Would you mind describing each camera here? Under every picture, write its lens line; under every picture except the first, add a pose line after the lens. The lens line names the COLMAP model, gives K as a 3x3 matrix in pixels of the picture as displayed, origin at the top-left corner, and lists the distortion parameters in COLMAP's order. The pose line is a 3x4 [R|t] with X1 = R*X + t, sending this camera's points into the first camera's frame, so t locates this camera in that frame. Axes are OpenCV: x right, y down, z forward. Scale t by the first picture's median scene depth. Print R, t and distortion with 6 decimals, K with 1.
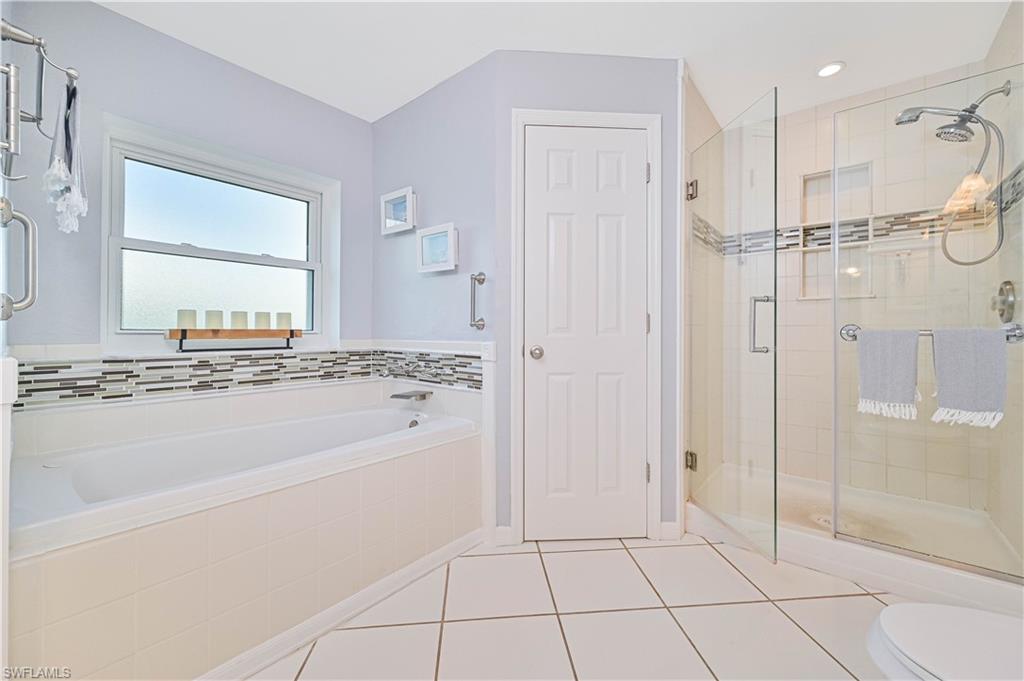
lens RADIAL K [[405.8, 0, 513.3], [0, 405.8, 331.3], [0, 0, 1]] dist [-0.001268, 0.000281]
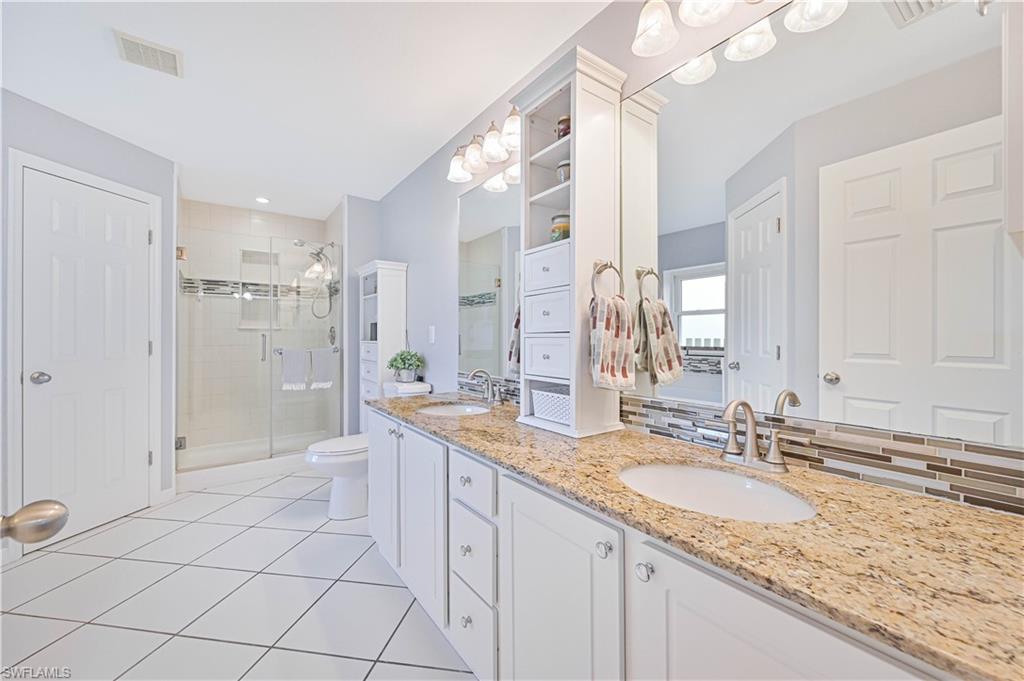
lens RADIAL K [[405.8, 0, 511.4], [0, 405.8, 336.7], [0, 0, 1]] dist [-0.001268, 0.000281]
pose [[0.250562, -0.004334, 0.968091, -0.728842], [-0.001975, 0.999986, 0.004988, -0.071260], [-0.968098, -0.003162, 0.250550, -0.543208]]
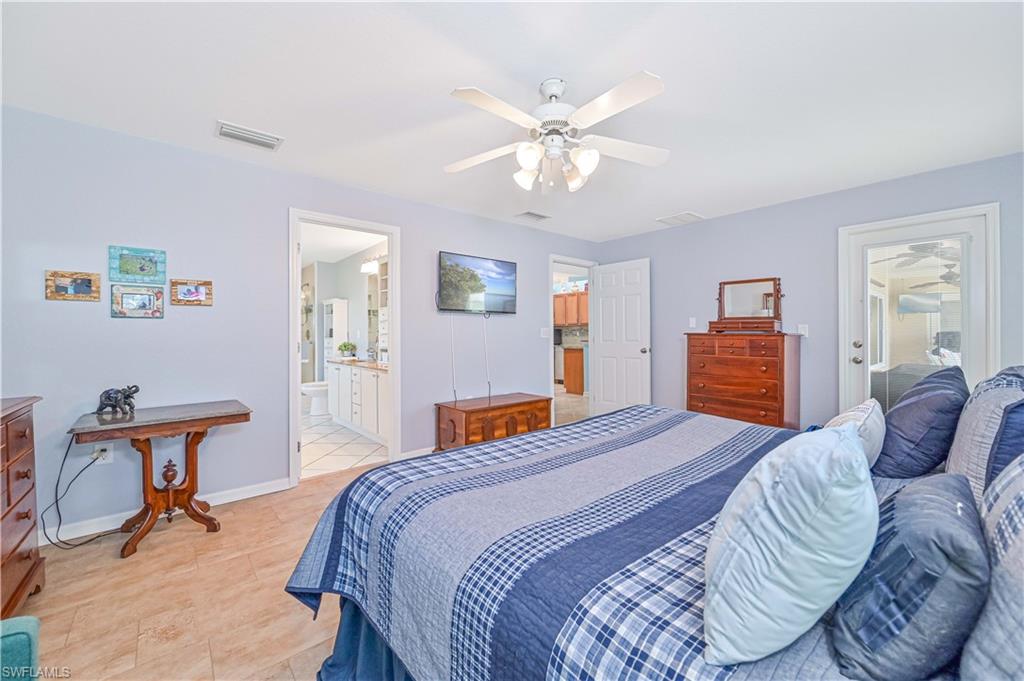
lens RADIAL K [[405.8, 0, 512.1], [0, 405.8, 334.5], [0, 0, 1]] dist [-0.001268, 0.000281]
pose [[0.173490, -0.000895, 0.984835, -2.354115], [0.000185, 1.000000, 0.000876, -0.072839], [-0.984836, 0.000030, 0.173490, -1.670629]]
